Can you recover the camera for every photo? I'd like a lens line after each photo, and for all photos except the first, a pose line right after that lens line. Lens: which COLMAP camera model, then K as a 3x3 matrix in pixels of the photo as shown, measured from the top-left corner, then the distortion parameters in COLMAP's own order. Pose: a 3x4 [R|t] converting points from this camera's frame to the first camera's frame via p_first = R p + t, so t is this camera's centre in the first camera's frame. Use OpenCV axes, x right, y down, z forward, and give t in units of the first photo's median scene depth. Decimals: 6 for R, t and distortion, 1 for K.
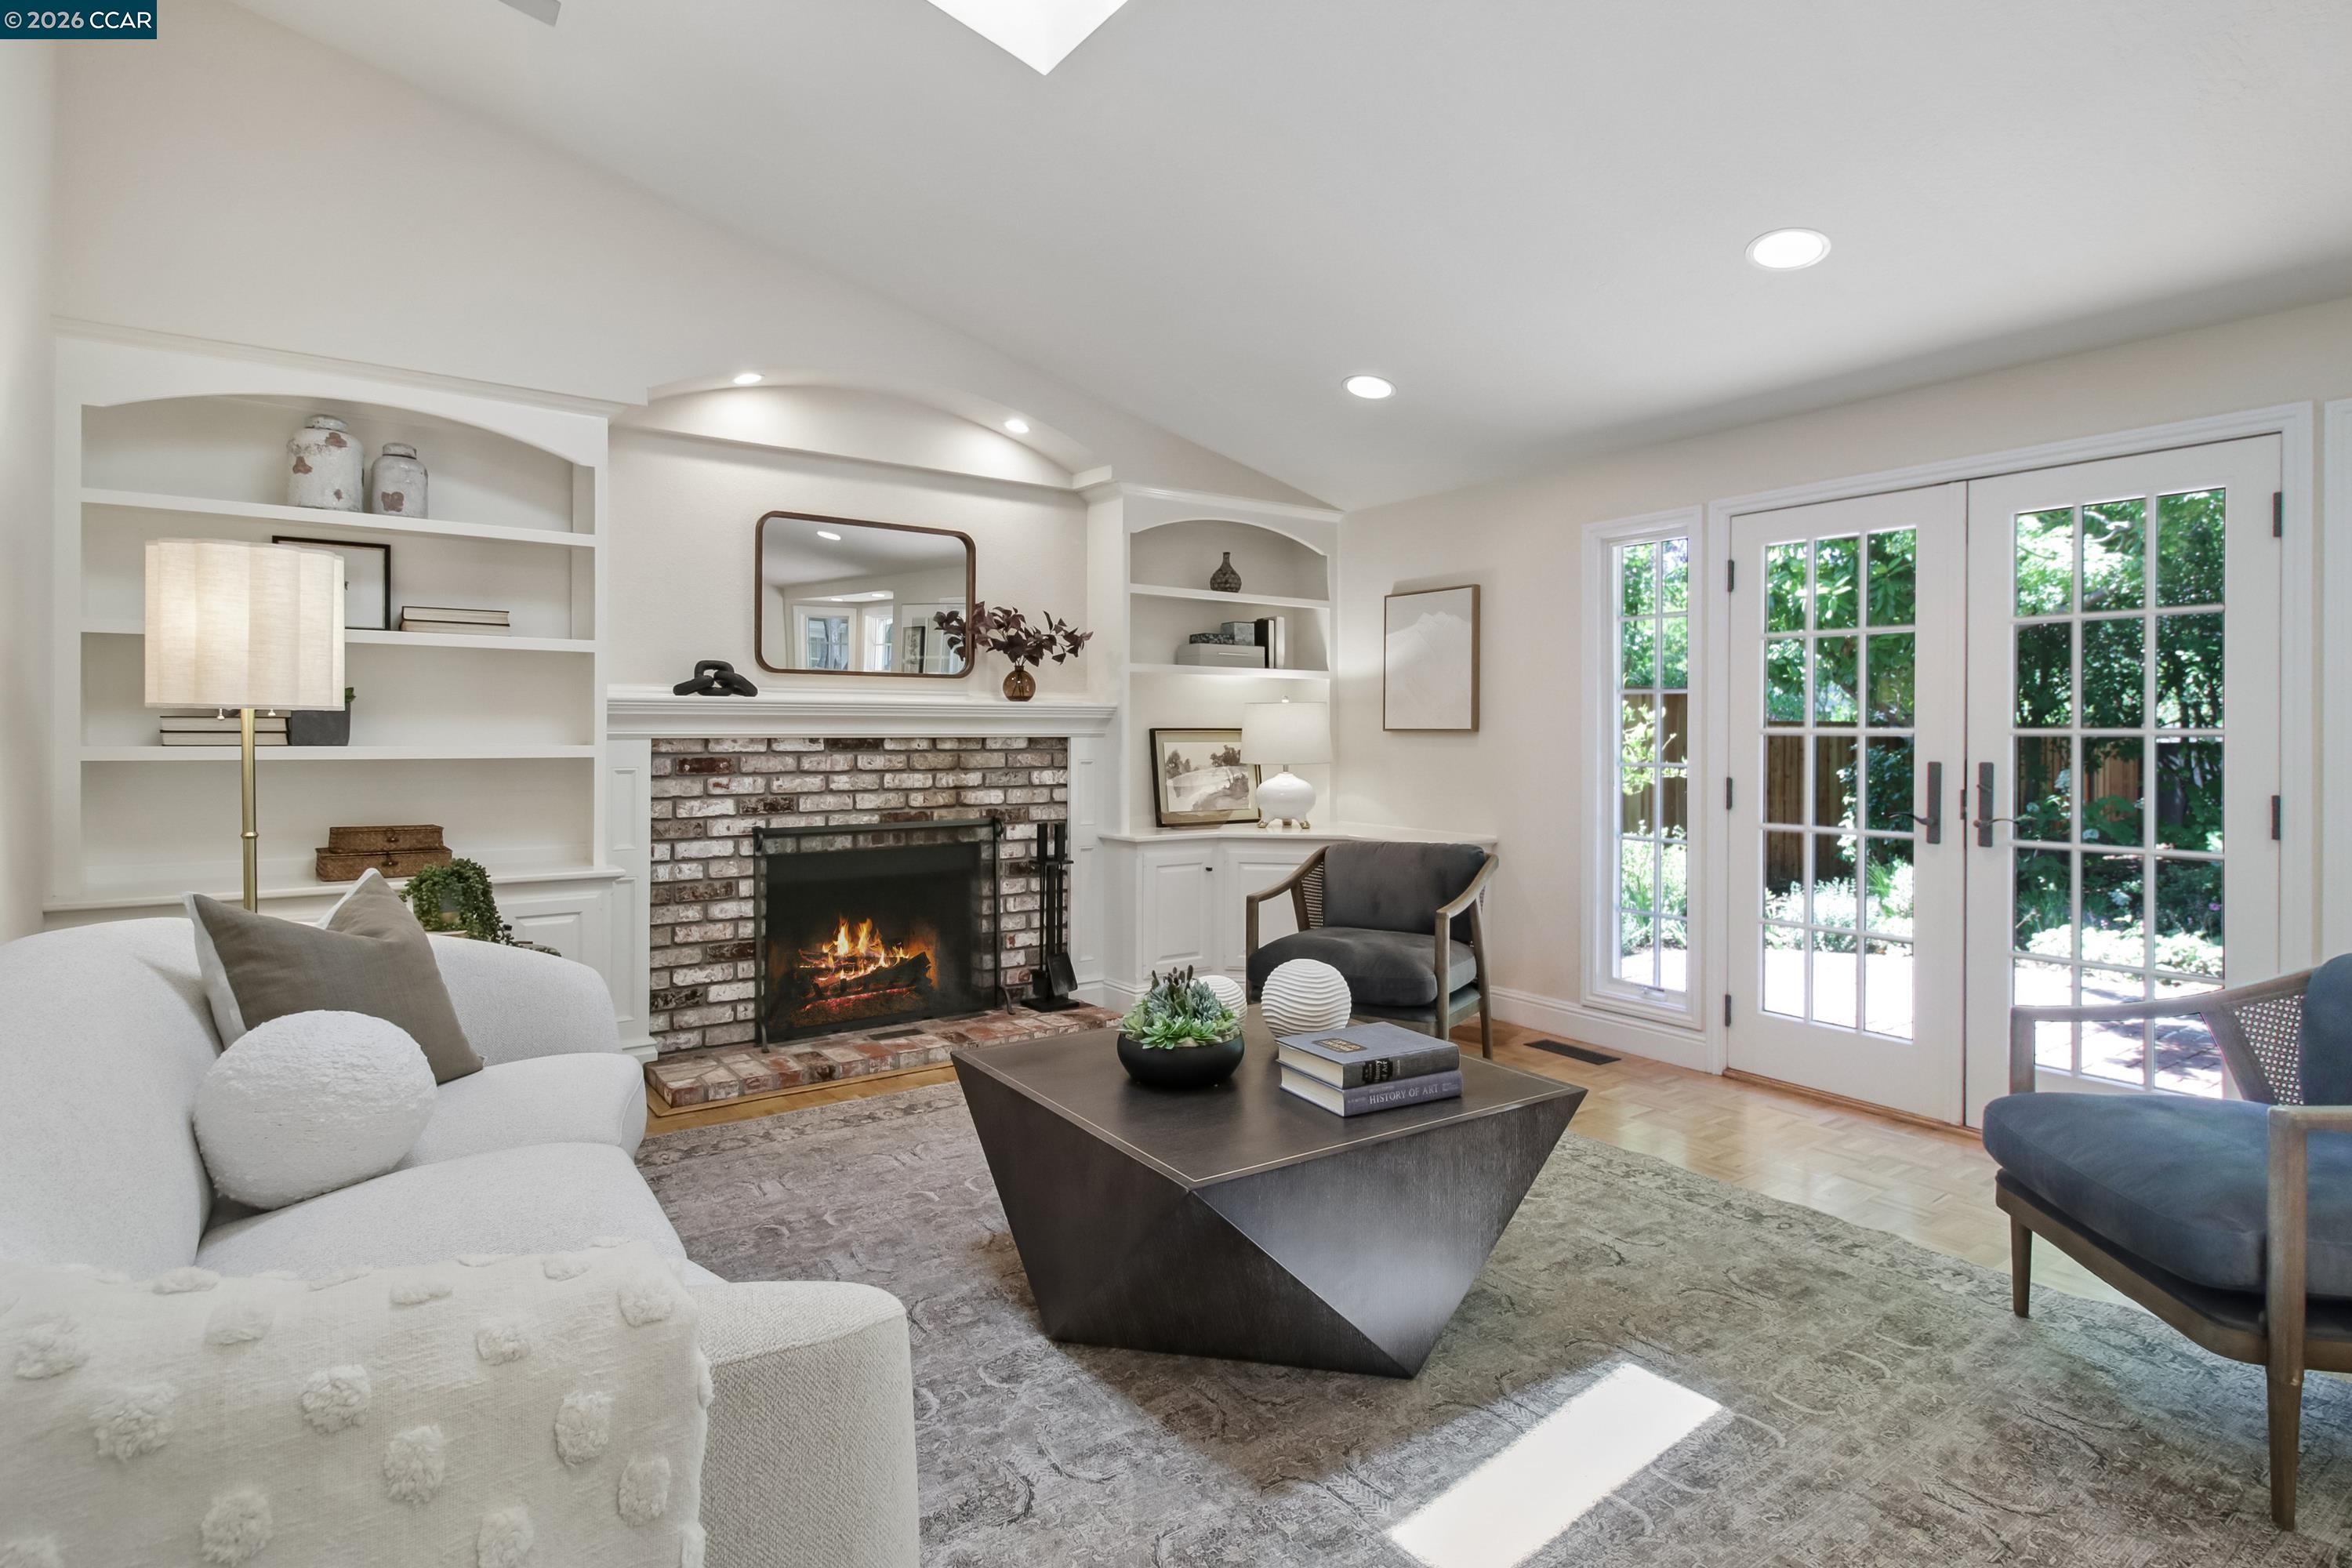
lens RADIAL K [[1183.4, 0, 1178.5], [0, 1183.4, 734.5], [0, 0, 1]] dist [0.022386, -0.013686]
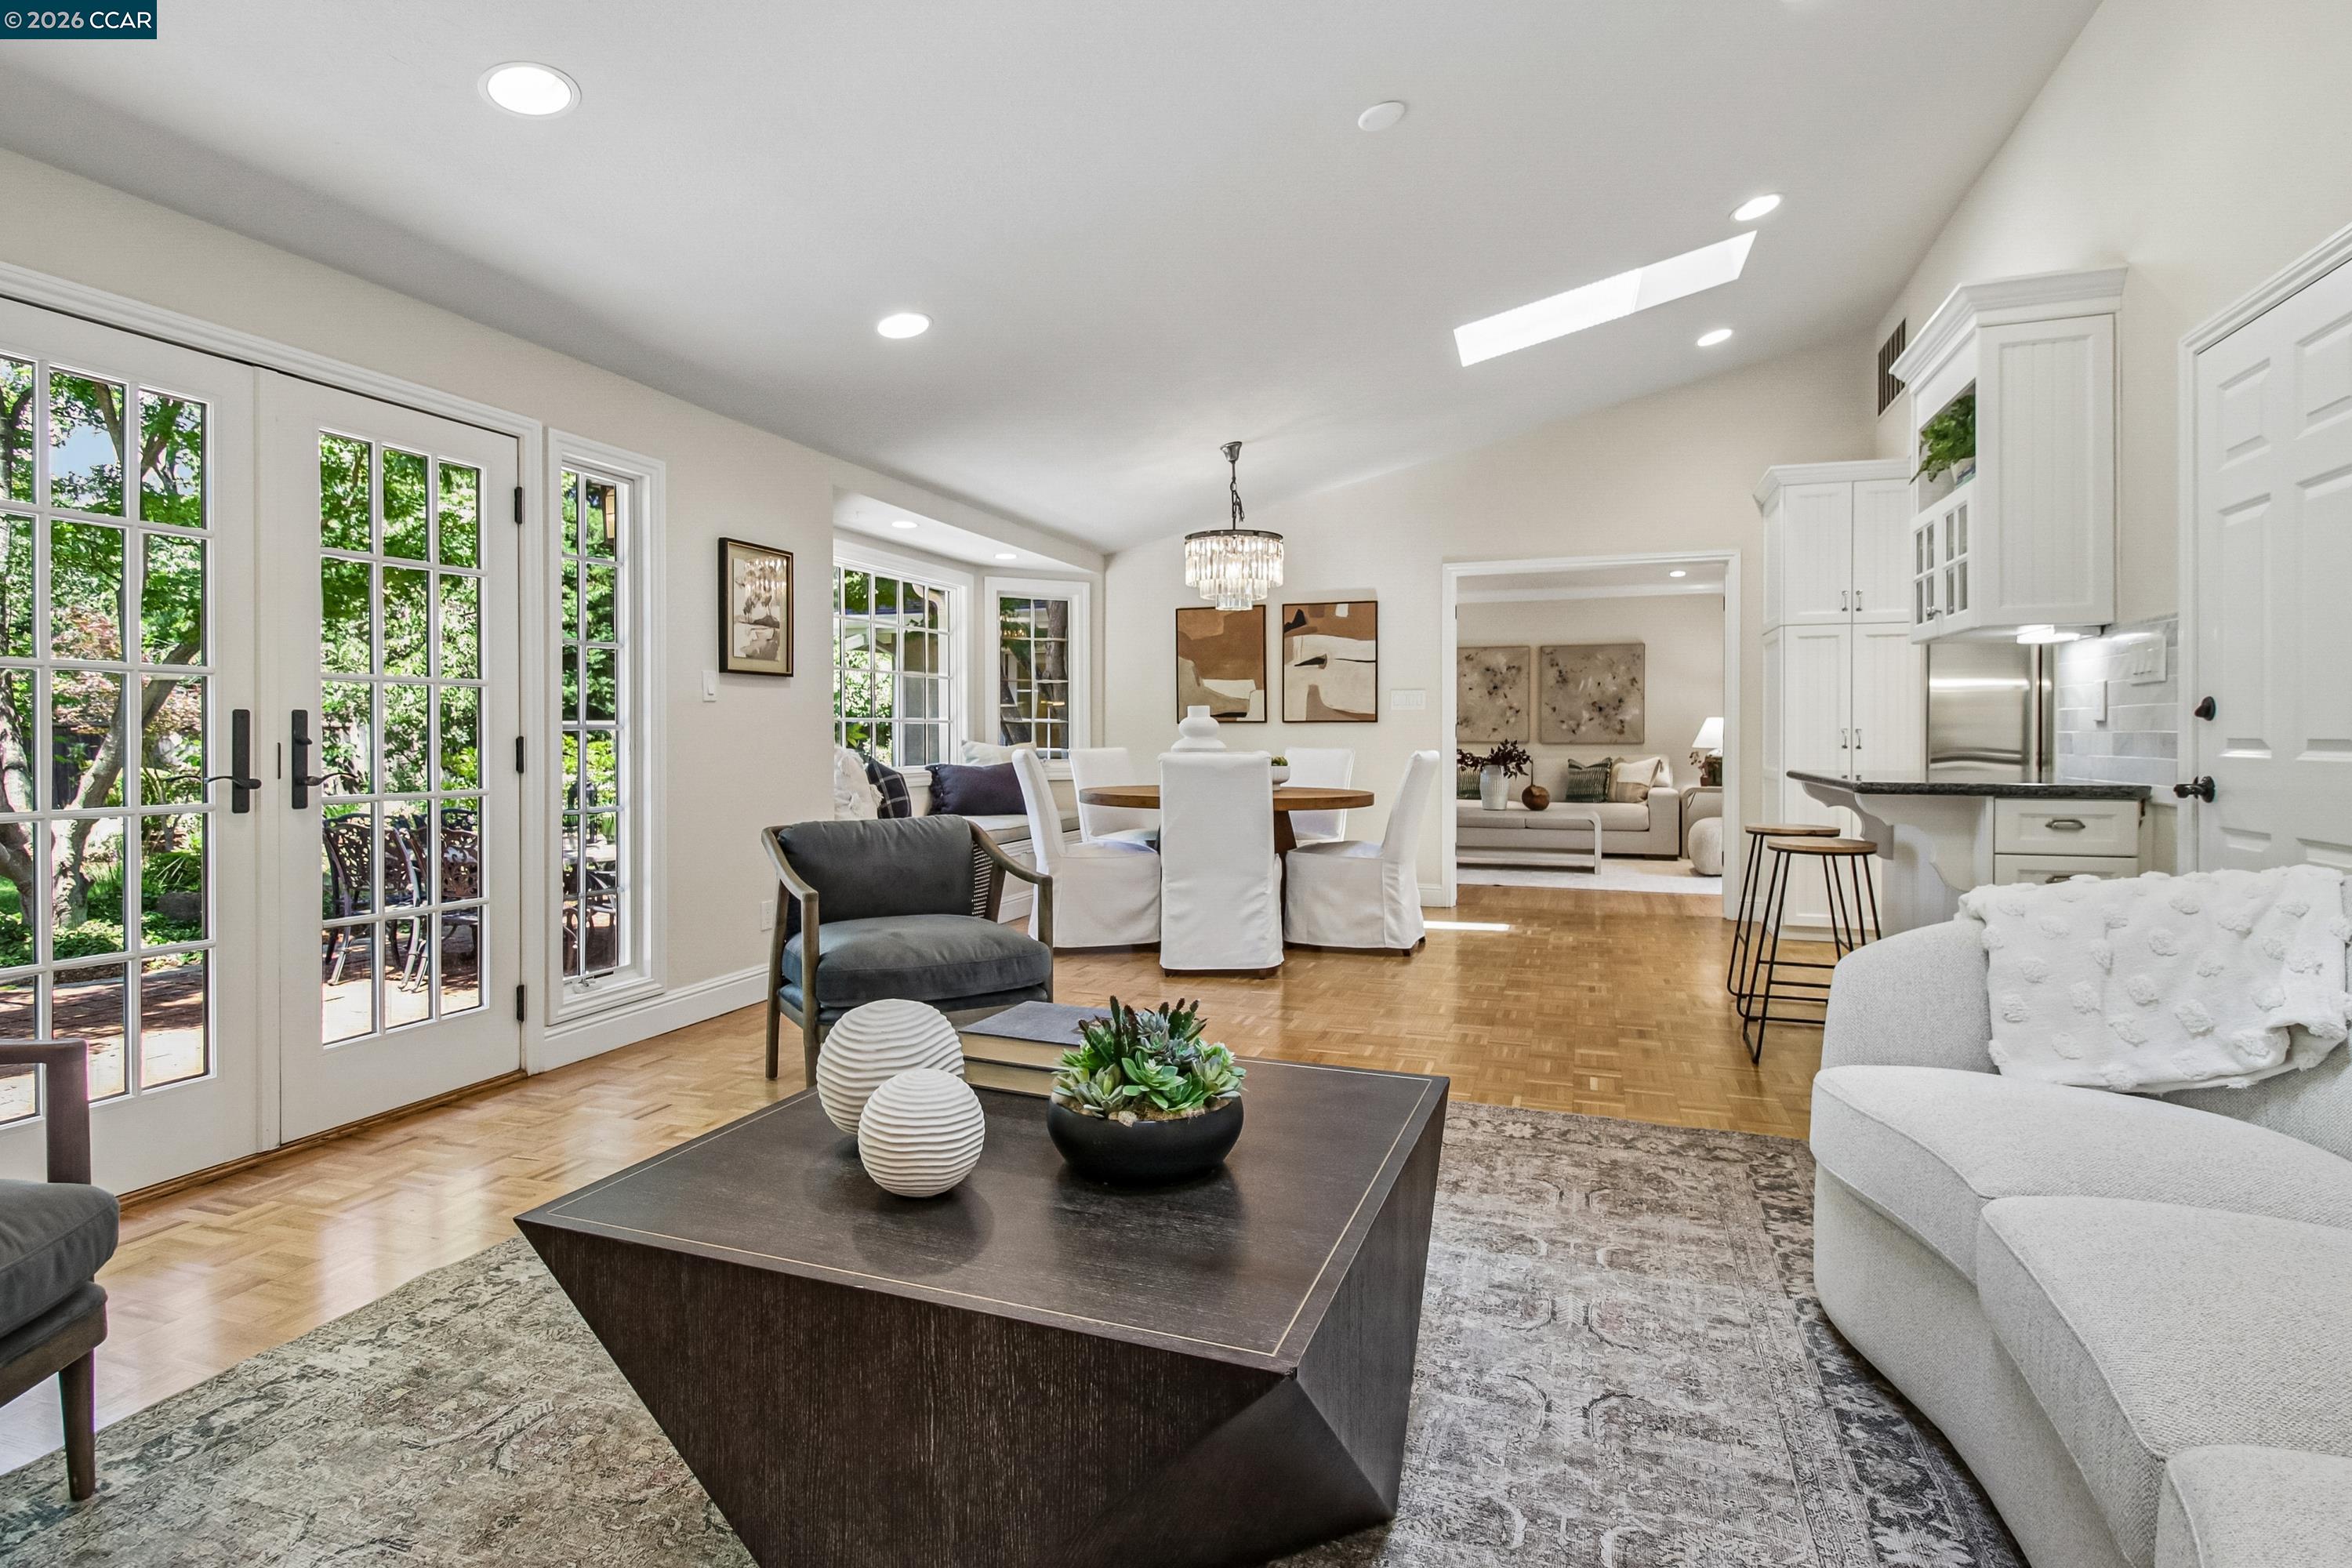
lens RADIAL K [[1179.1, 0, 1177.1], [0, 1179.1, 736.3], [0, 0, 1]] dist [0.021894, -0.013568]
pose [[-0.577075, -0.004354, 0.816679, -0.313045], [0.000907, 0.999982, 0.005972, 0.030300], [-0.816690, 0.004187, -0.577061, 0.792201]]
